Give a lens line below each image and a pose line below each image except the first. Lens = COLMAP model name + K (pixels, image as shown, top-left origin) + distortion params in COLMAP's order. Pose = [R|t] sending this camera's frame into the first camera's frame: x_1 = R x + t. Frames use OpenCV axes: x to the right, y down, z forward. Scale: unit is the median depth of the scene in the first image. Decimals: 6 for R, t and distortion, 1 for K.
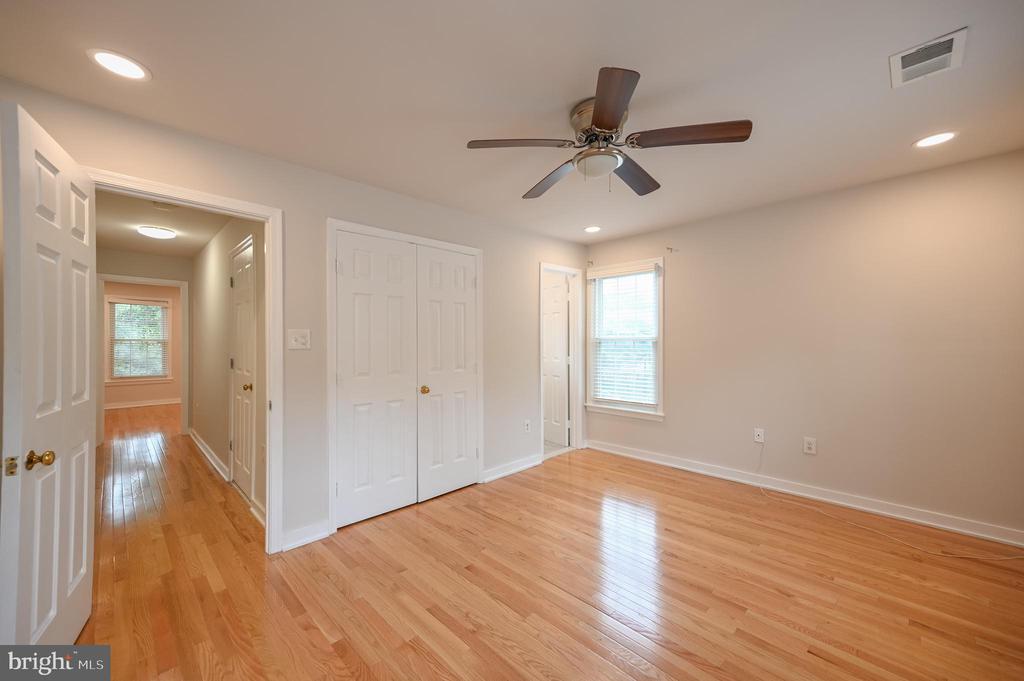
lens RADIAL K [[396.8, 0, 512.0], [0, 396.8, 340.5], [0, 0, 1]] dist [0.020909, -0.000007]
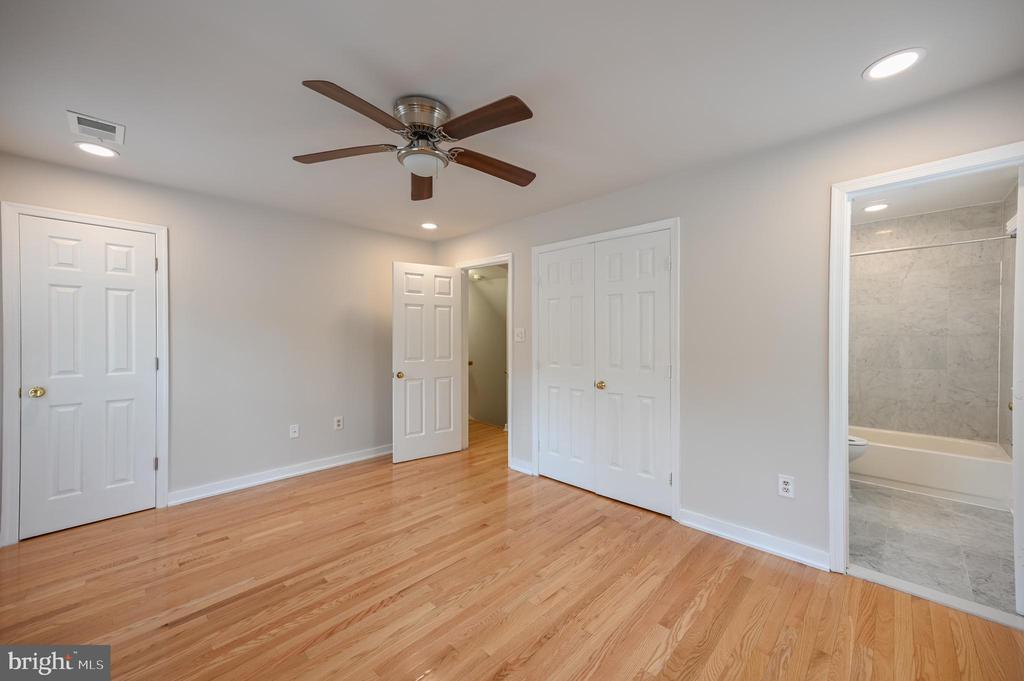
lens RADIAL K [[396.8, 0, 512.0], [0, 396.8, 340.5], [0, 0, 1]] dist [0.020909, -0.000007]
pose [[0.023322, 0.017546, -0.999574, 0.828725], [0.003162, 0.999840, 0.017624, -0.007775], [0.999723, -0.003572, 0.023262, 0.805231]]
